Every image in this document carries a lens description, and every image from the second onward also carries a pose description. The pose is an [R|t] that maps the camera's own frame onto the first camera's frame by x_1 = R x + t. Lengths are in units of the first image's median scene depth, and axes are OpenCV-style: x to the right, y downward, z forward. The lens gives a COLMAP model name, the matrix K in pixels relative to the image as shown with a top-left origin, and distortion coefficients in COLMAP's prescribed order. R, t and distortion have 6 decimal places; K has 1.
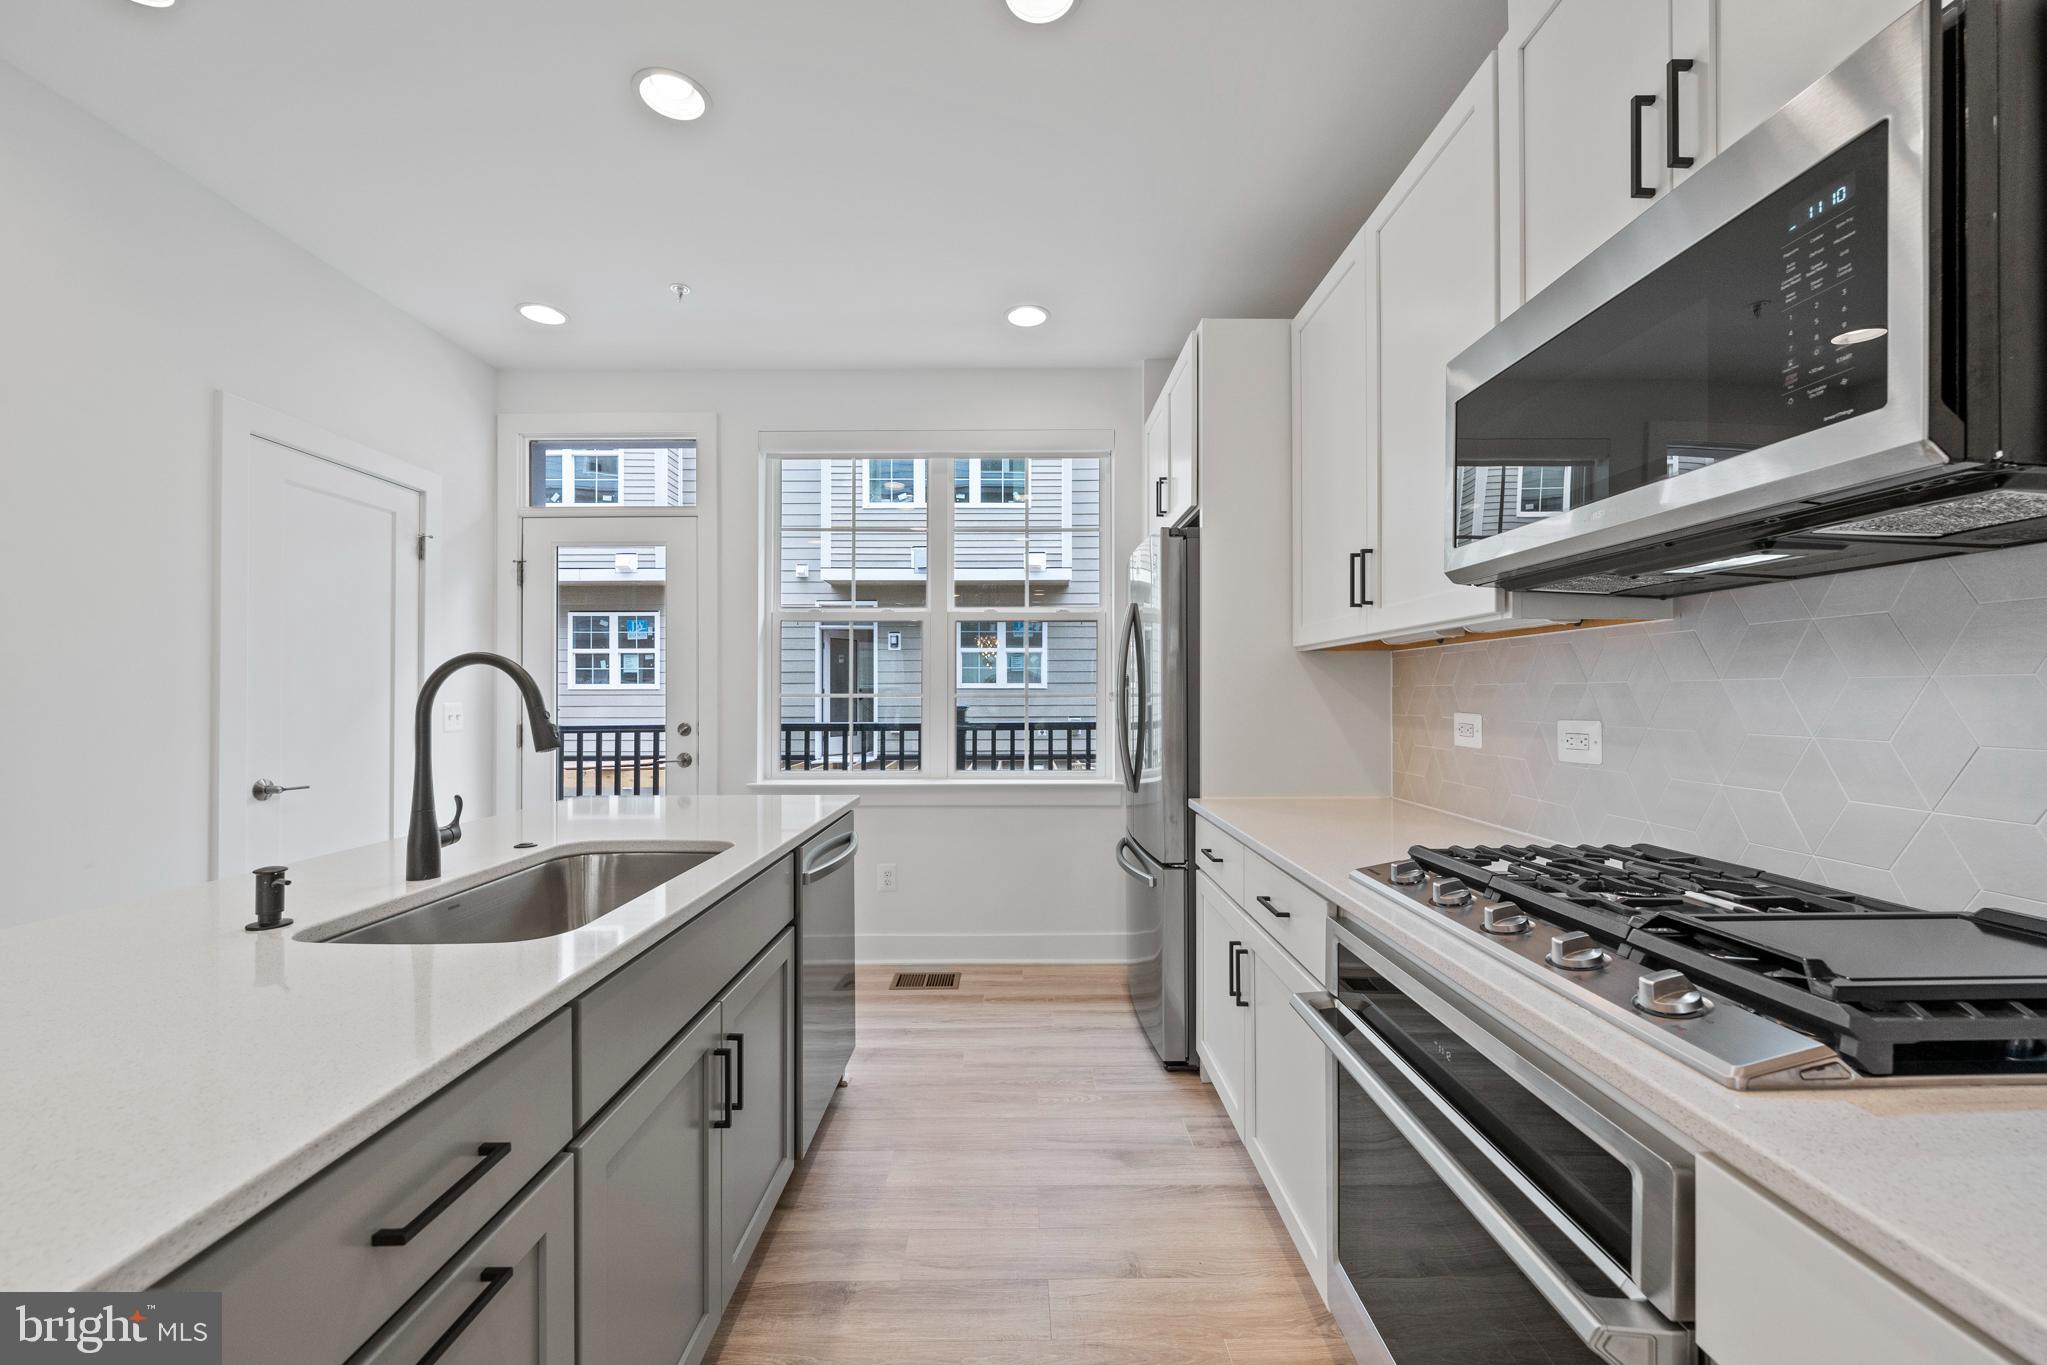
lens RADIAL K [[819.7, 0, 1028.8], [0, 819.7, 693.2], [0, 0, 1]] dist [0.000605, 0.000012]
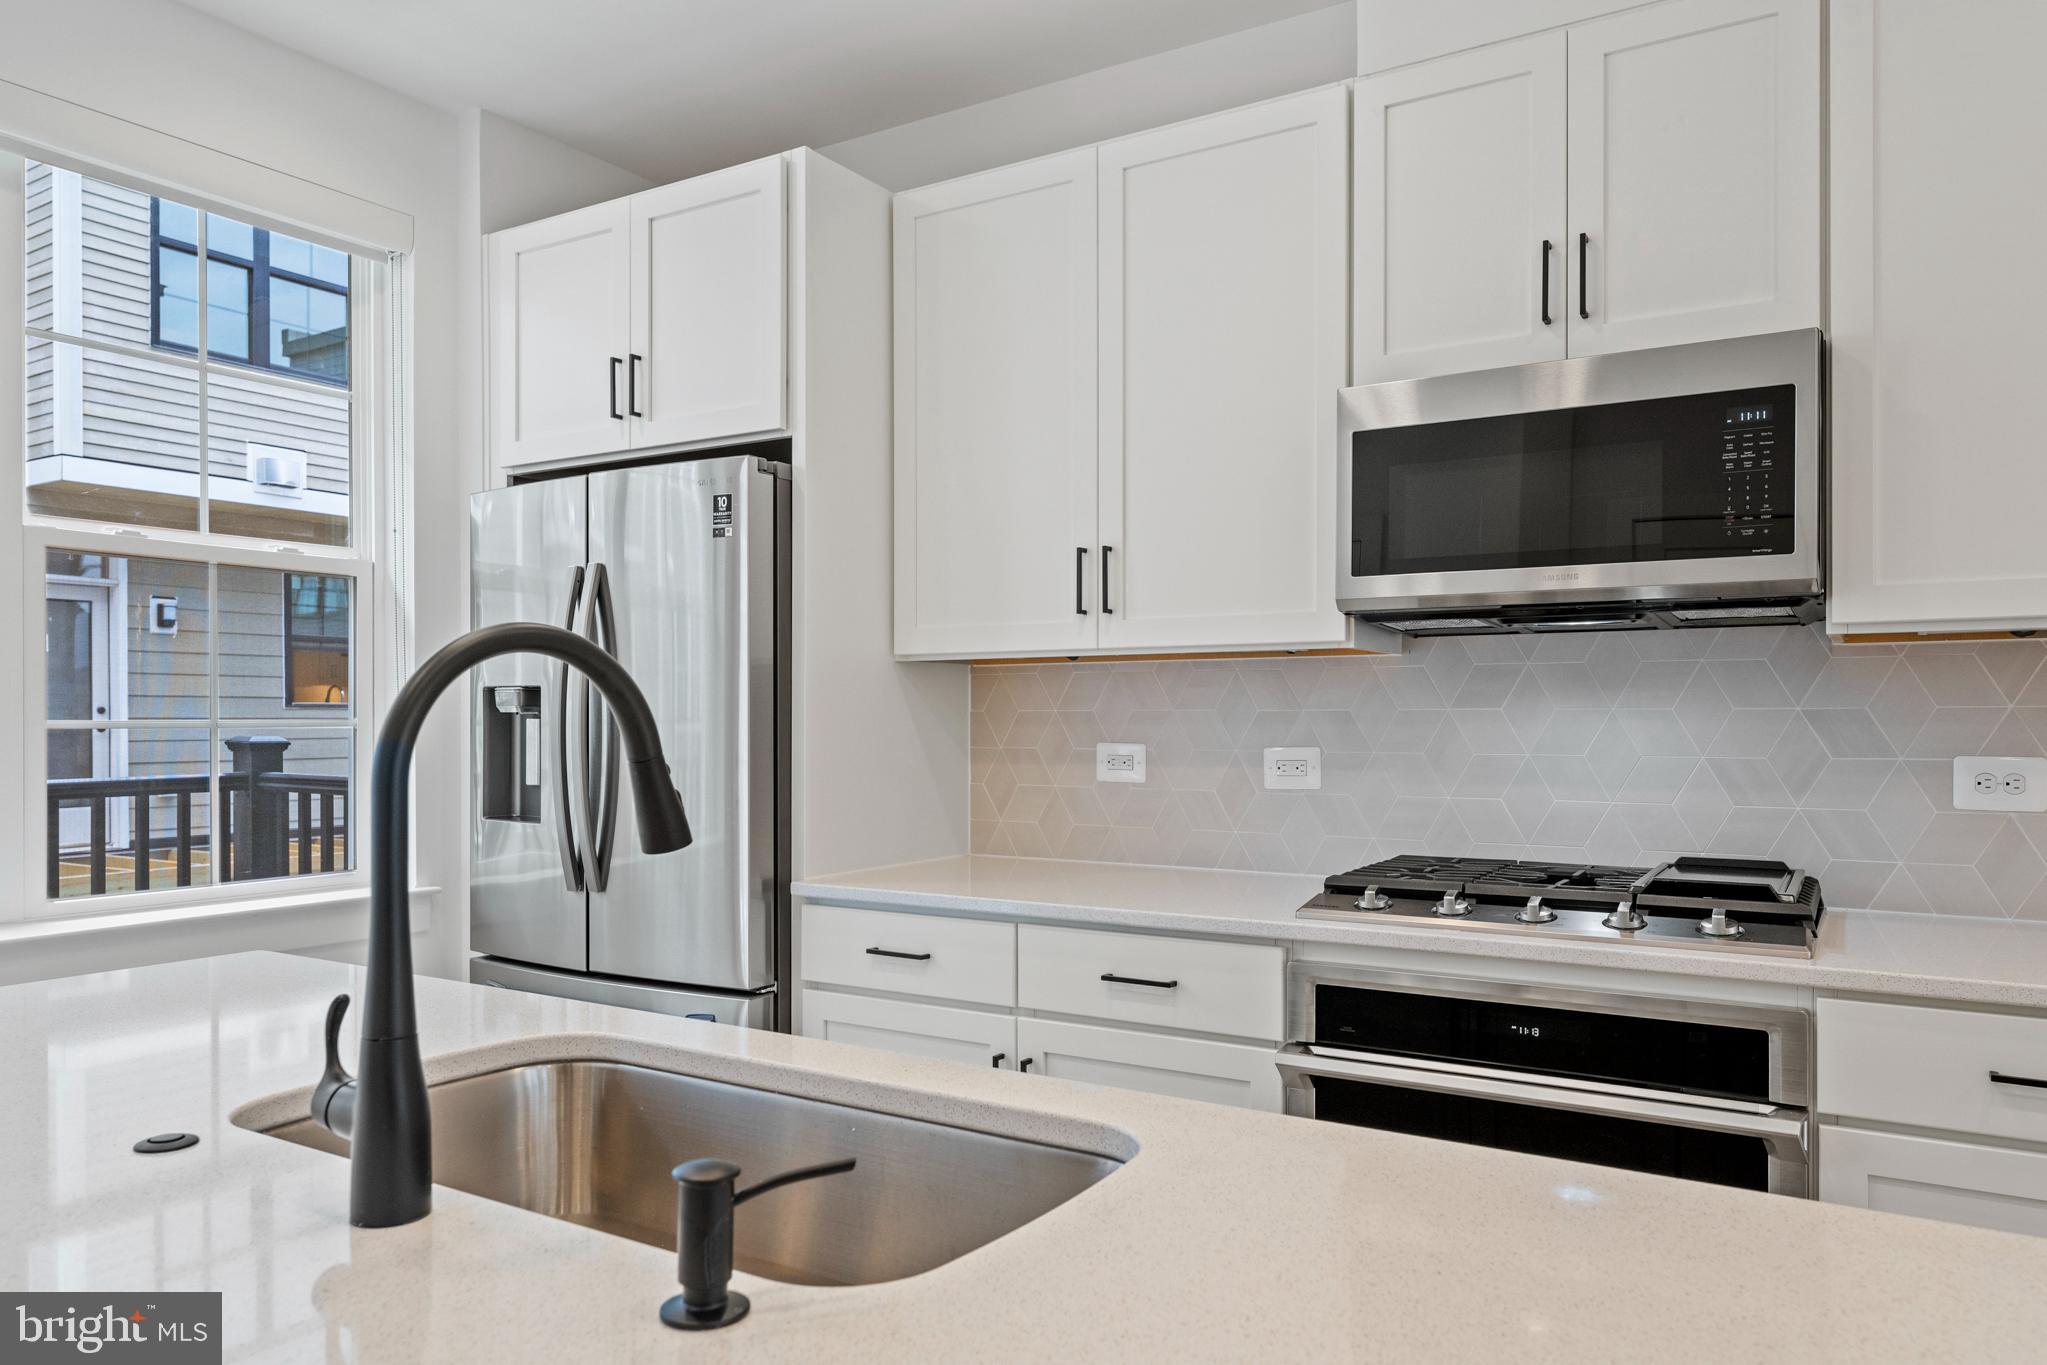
lens RADIAL K [[1416.6, 0, 1022.2], [0, 1416.6, 726.9], [0, 0, 1]] dist [-0.051295, -0.002577]
pose [[0.555962, -0.002075, 0.831205, -0.935998], [-0.004167, 0.999977, 0.005284, -0.000019], [-0.831197, -0.006401, 0.555941, 0.302792]]
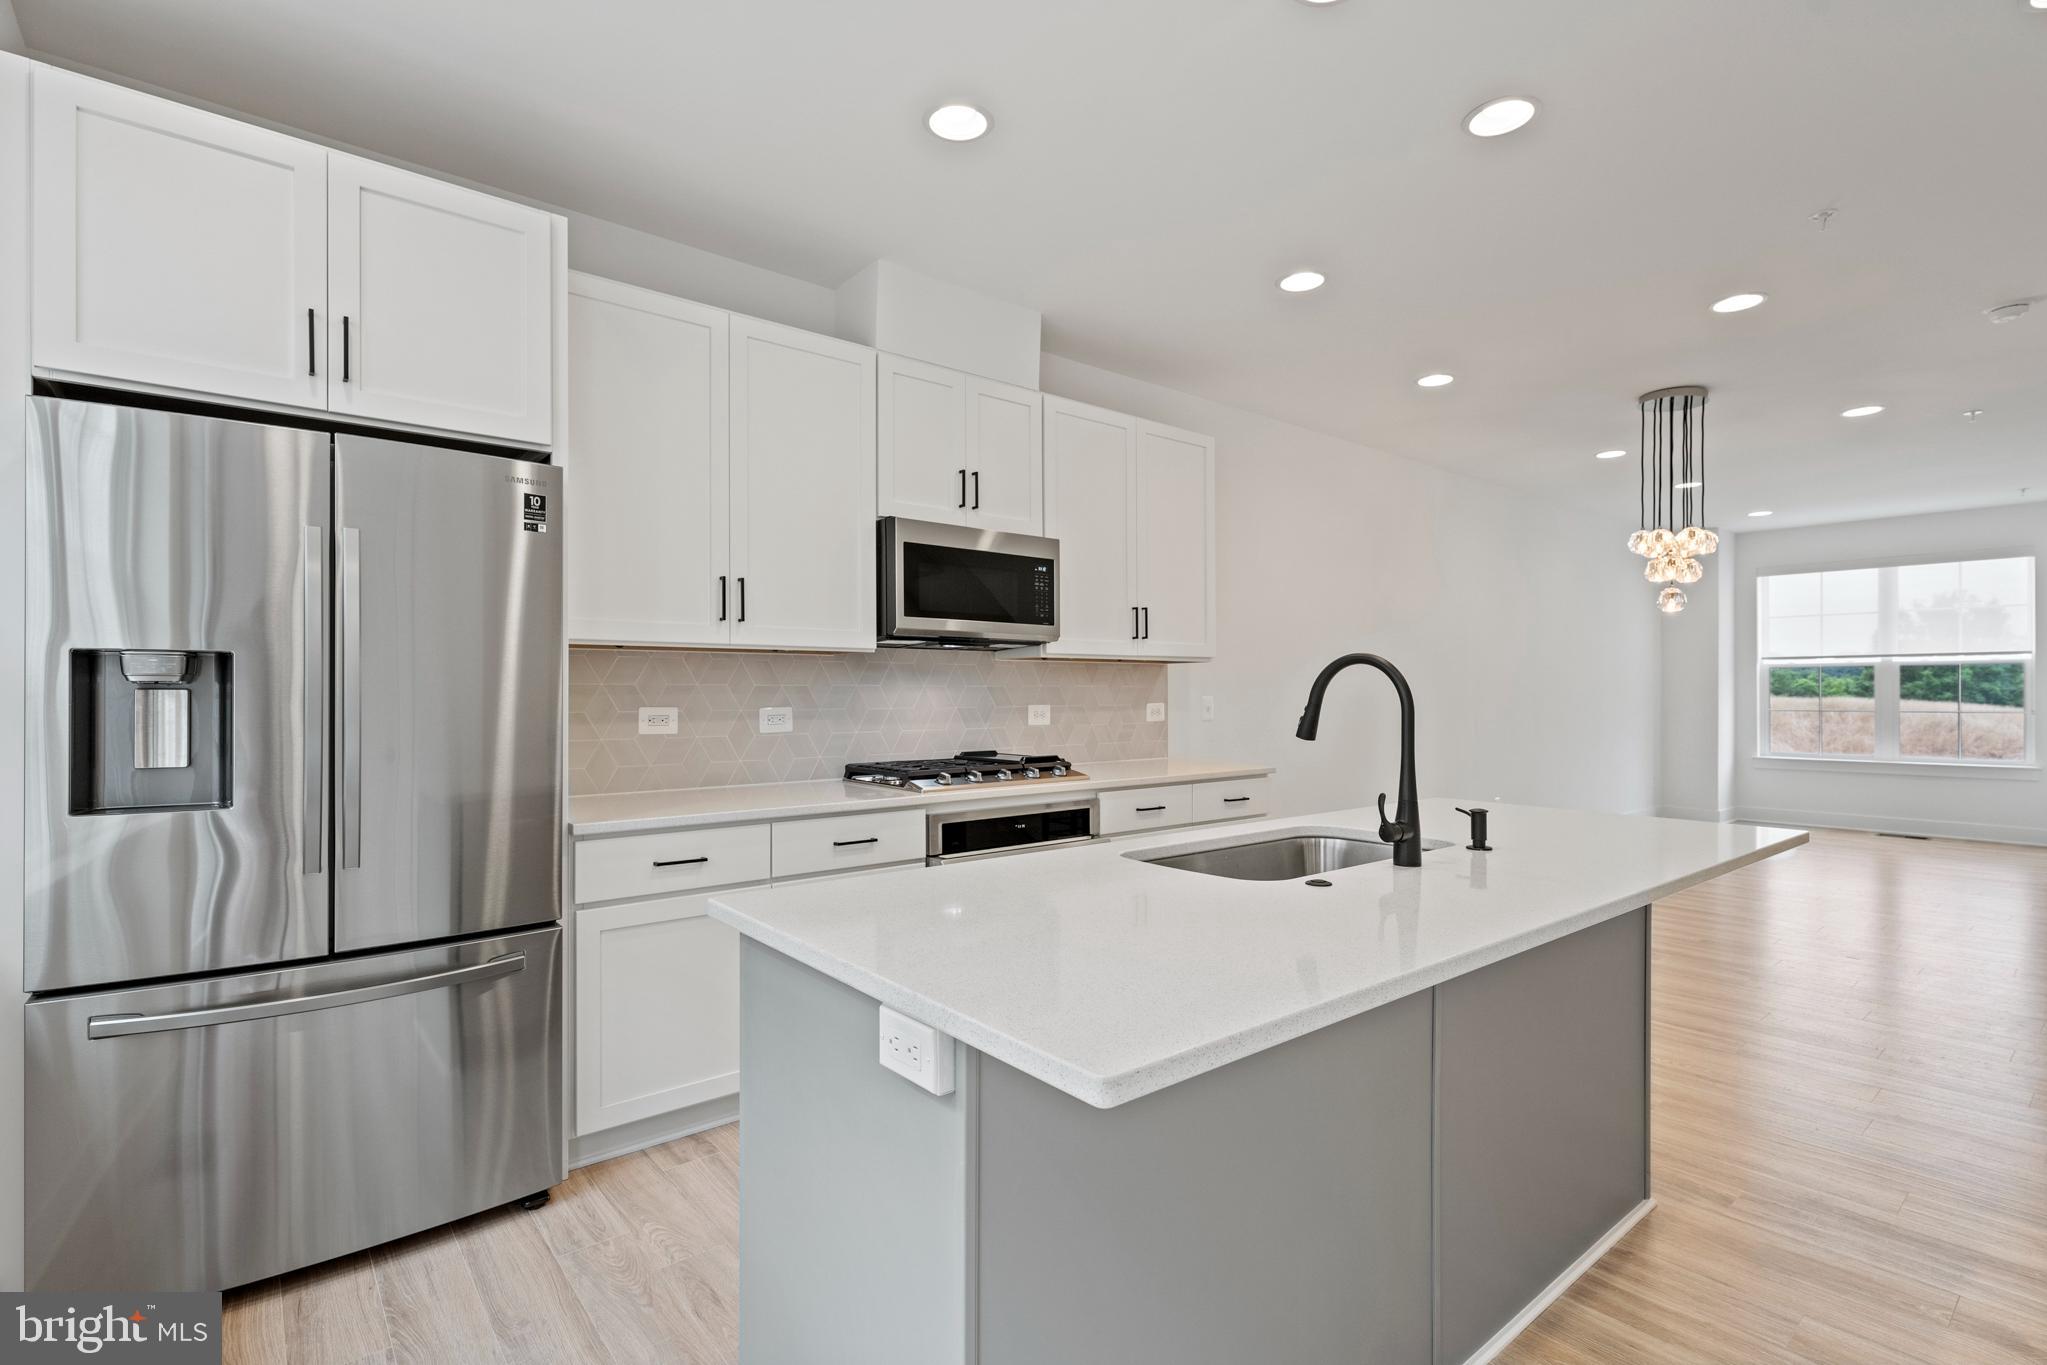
lens RADIAL K [[1001.6, 0, 1023.5], [0, 1001.6, 682.5], [0, 0, 1]] dist [0.000255, 0.000209]
pose [[-0.648413, 0.009165, 0.761234, -1.208880], [-0.000643, 0.999921, -0.012586, 0.007200], [-0.761289, -0.008650, -0.648355, 1.909687]]
